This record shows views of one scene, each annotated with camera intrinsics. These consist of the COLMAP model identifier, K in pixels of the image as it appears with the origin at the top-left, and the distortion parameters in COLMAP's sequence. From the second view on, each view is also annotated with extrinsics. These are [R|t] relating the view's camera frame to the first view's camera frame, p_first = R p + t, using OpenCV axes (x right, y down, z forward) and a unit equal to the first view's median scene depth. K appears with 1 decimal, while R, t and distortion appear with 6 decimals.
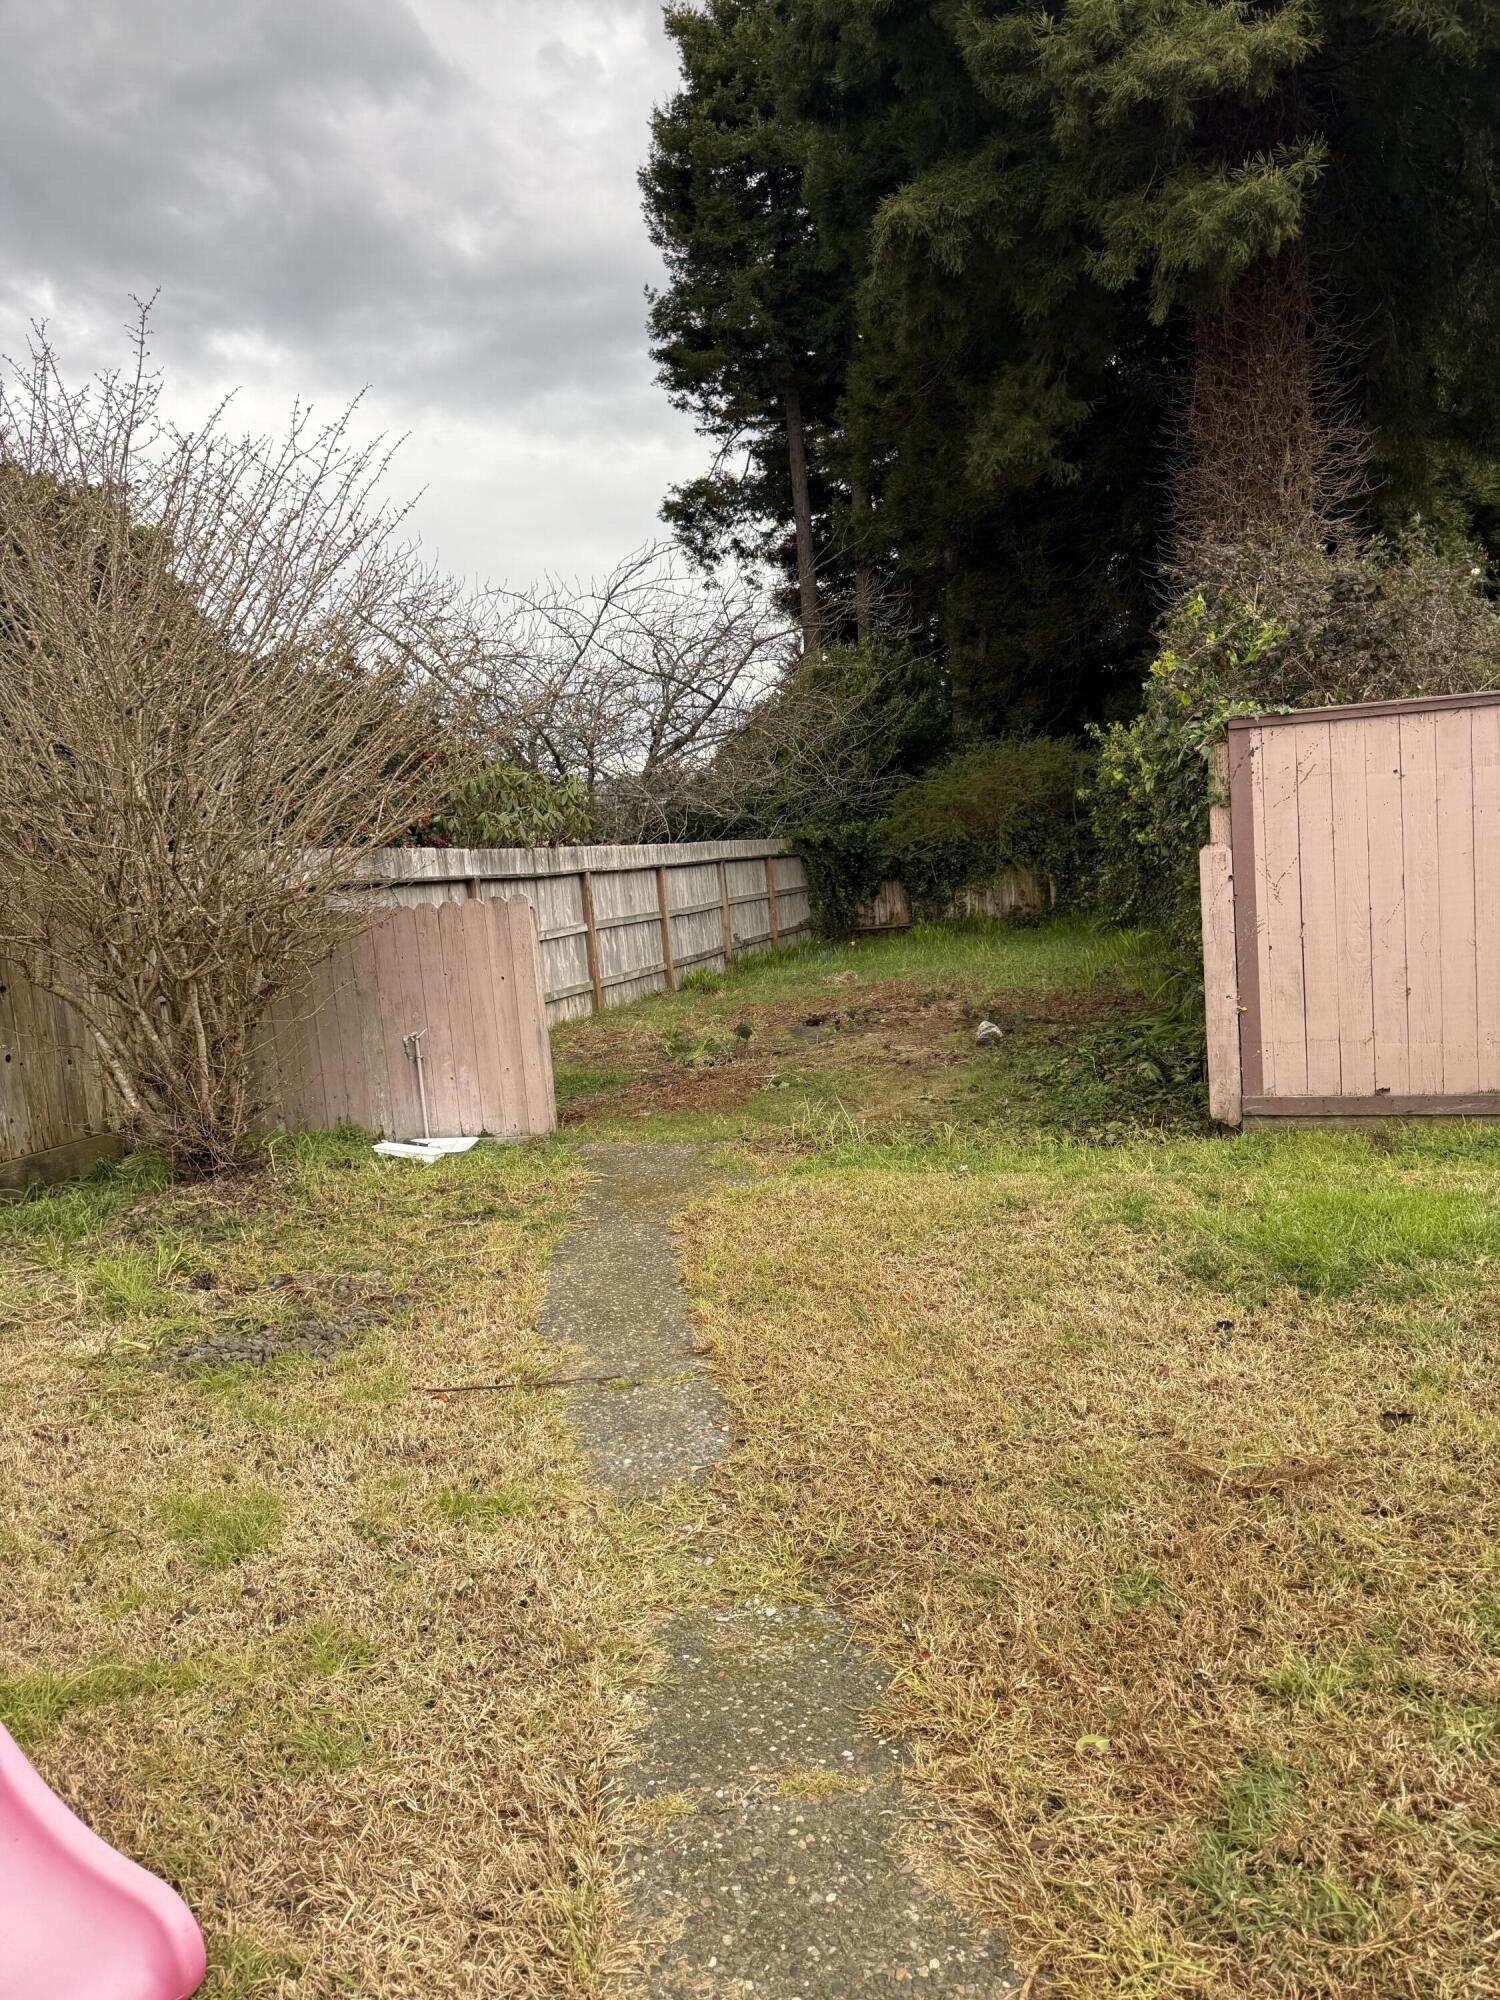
lens RADIAL K [[1404.9, 0, 765.2], [0, 1404.9, 995.0], [0, 0, 1]] dist [0.090756, -0.002998]
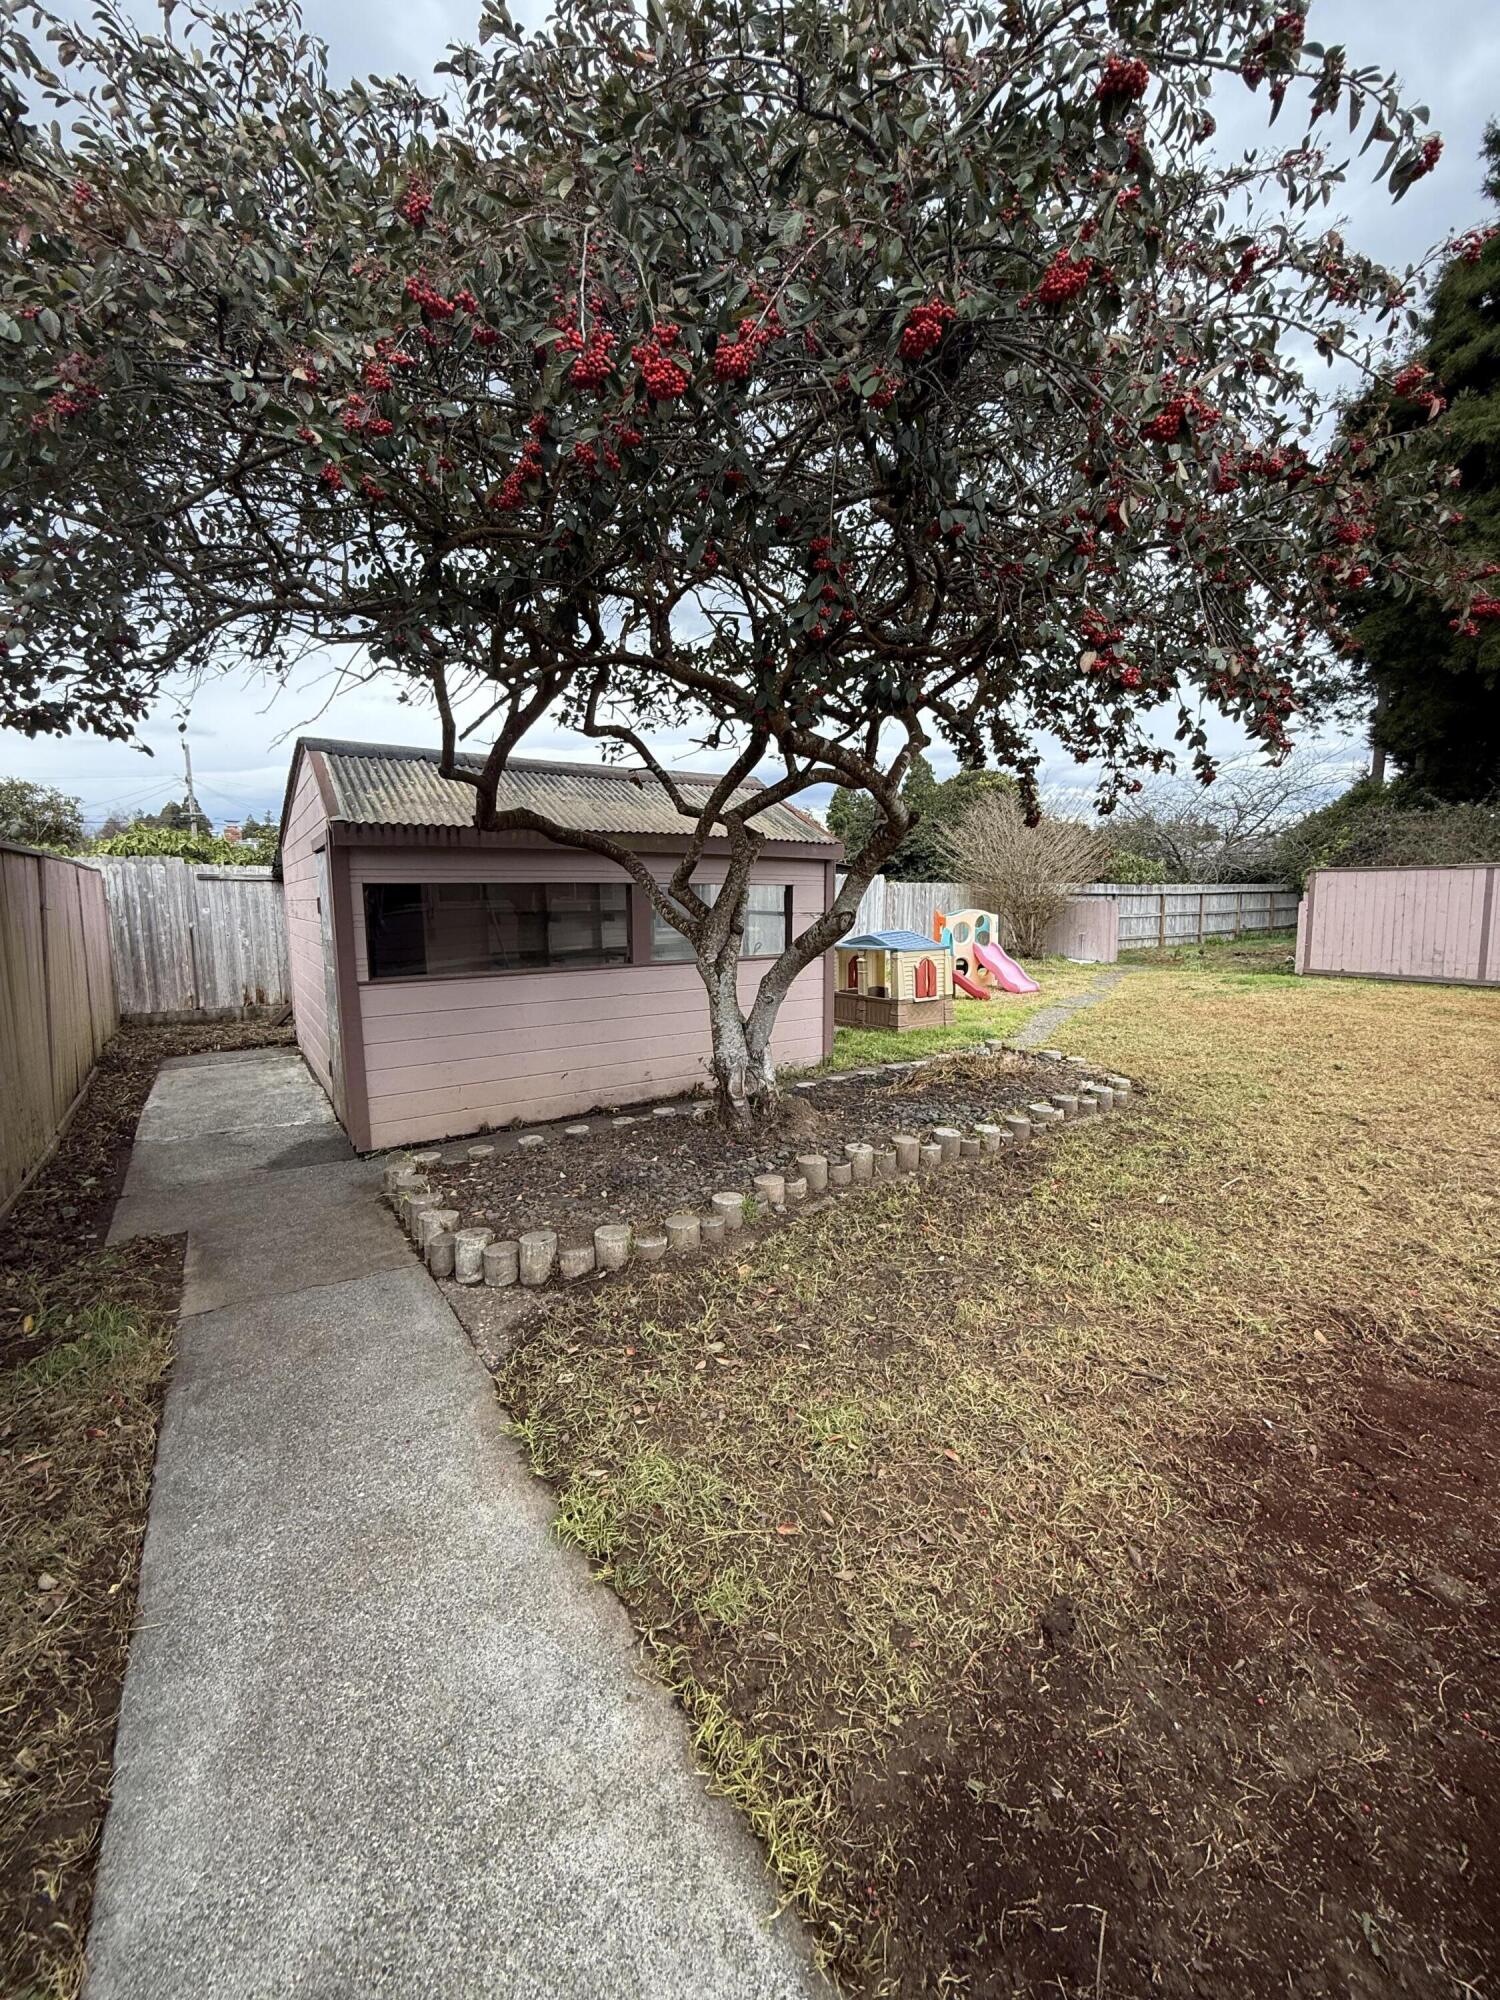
lens RADIAL K [[799.9, 0, 755.2], [0, 799.9, 994.6], [0, 0, 1]] dist [0.004764, 0.000148]
pose [[0.778623, 0.148513, -0.609664, 0.238467], [-0.112872, 0.988889, 0.096740, 0.045942], [0.617257, -0.006510, 0.786735, -0.737497]]
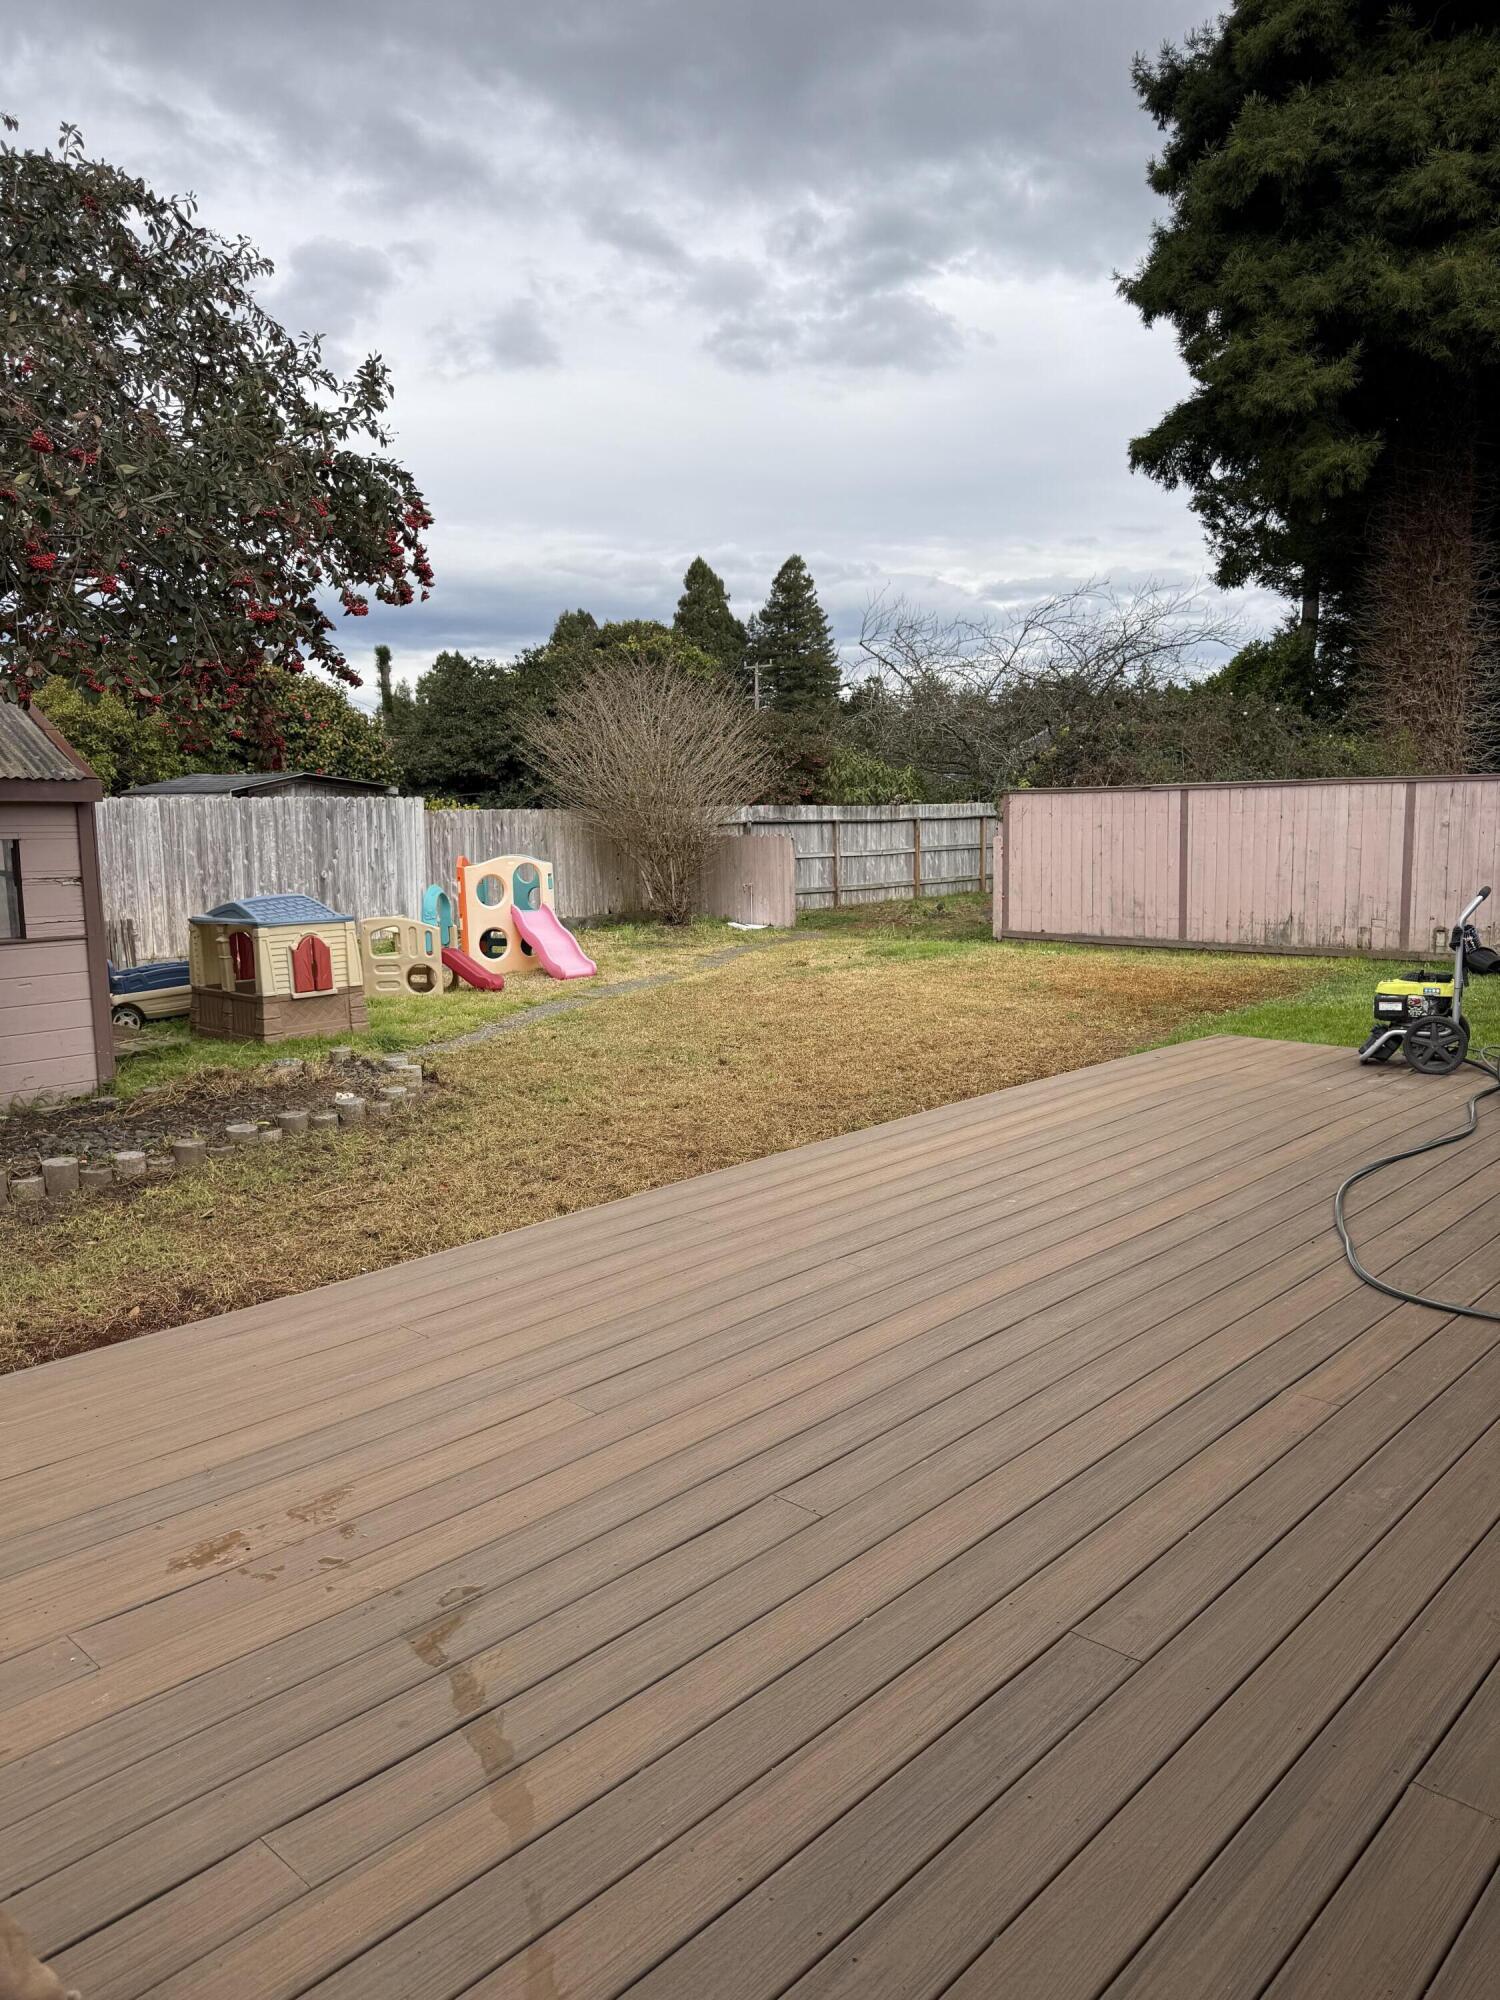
lens RADIAL K [[1404.9, 0, 748.4], [0, 1404.9, 1014.4], [0, 0, 1]] dist [0.090756, -0.002998]
pose [[0.893314, 0.128289, -0.430735, 0.502388], [-0.096320, 0.990775, 0.095329, 0.010246], [0.438991, -0.043670, 0.897430, -0.753960]]
